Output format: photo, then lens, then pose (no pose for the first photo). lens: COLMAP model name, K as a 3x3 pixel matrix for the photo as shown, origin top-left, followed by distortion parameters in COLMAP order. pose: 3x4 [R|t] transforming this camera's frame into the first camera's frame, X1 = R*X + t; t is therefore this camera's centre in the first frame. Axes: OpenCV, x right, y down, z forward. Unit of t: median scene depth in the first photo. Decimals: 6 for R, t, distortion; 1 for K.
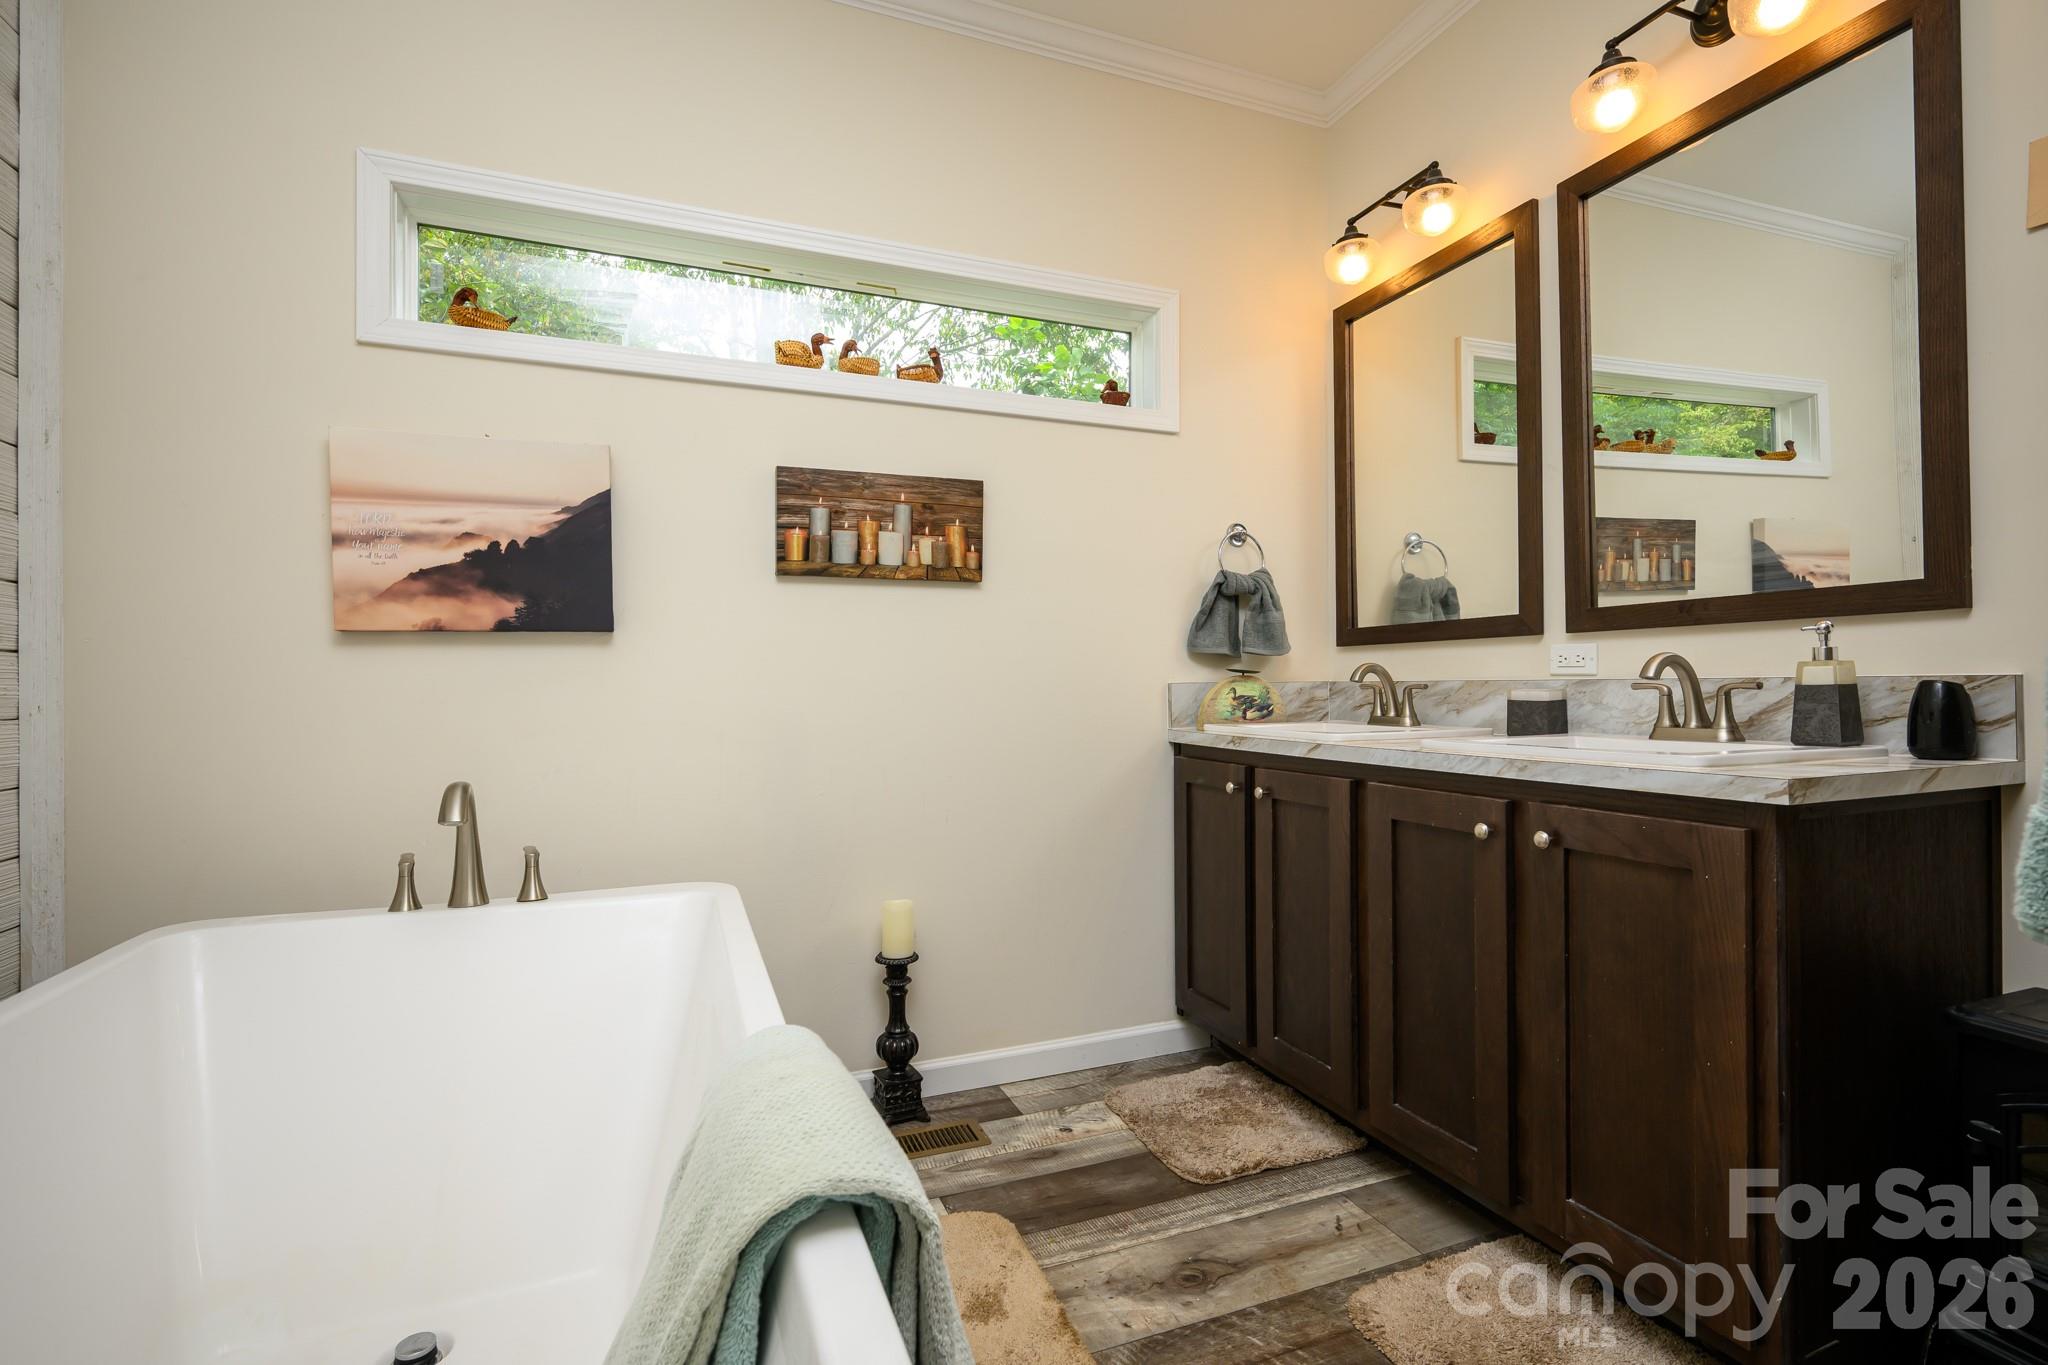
lens RADIAL K [[927.1, 0, 1042.8], [0, 927.1, 689.4], [0, 0, 1]] dist [0.000964, -0.001928]
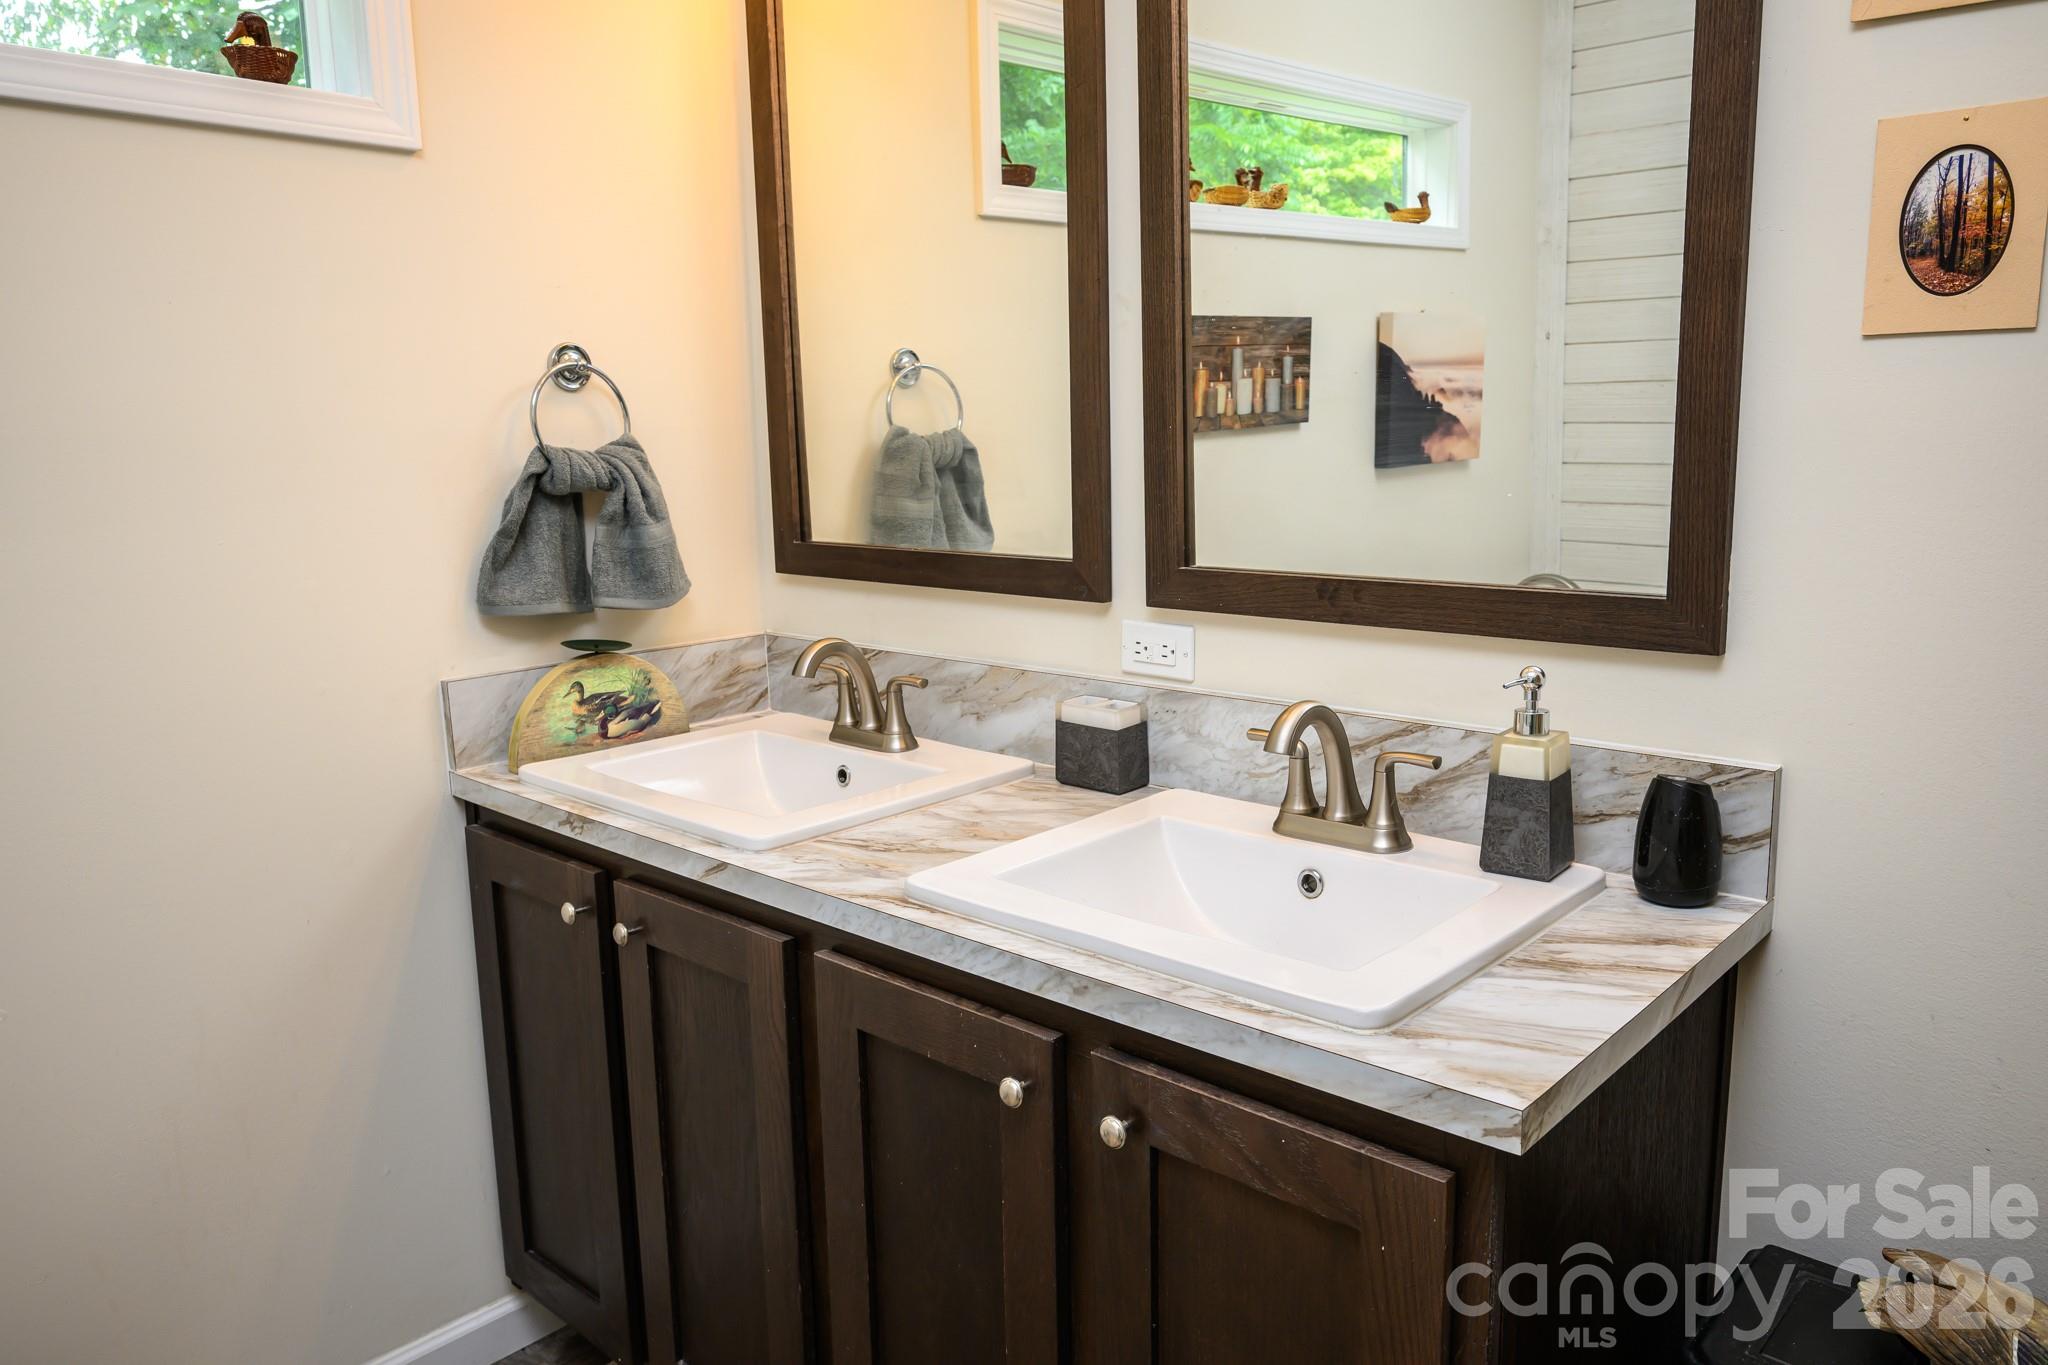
lens RADIAL K [[1415.0, 0, 1026.8], [0, 1415.0, 685.1], [0, 0, 1]] dist [-0.007212, -0.000464]
pose [[0.904364, -0.085439, 0.418121, 0.103890], [0.013013, 0.984820, 0.173093, -0.132862], [-0.426563, -0.151098, 0.891748, 0.198857]]
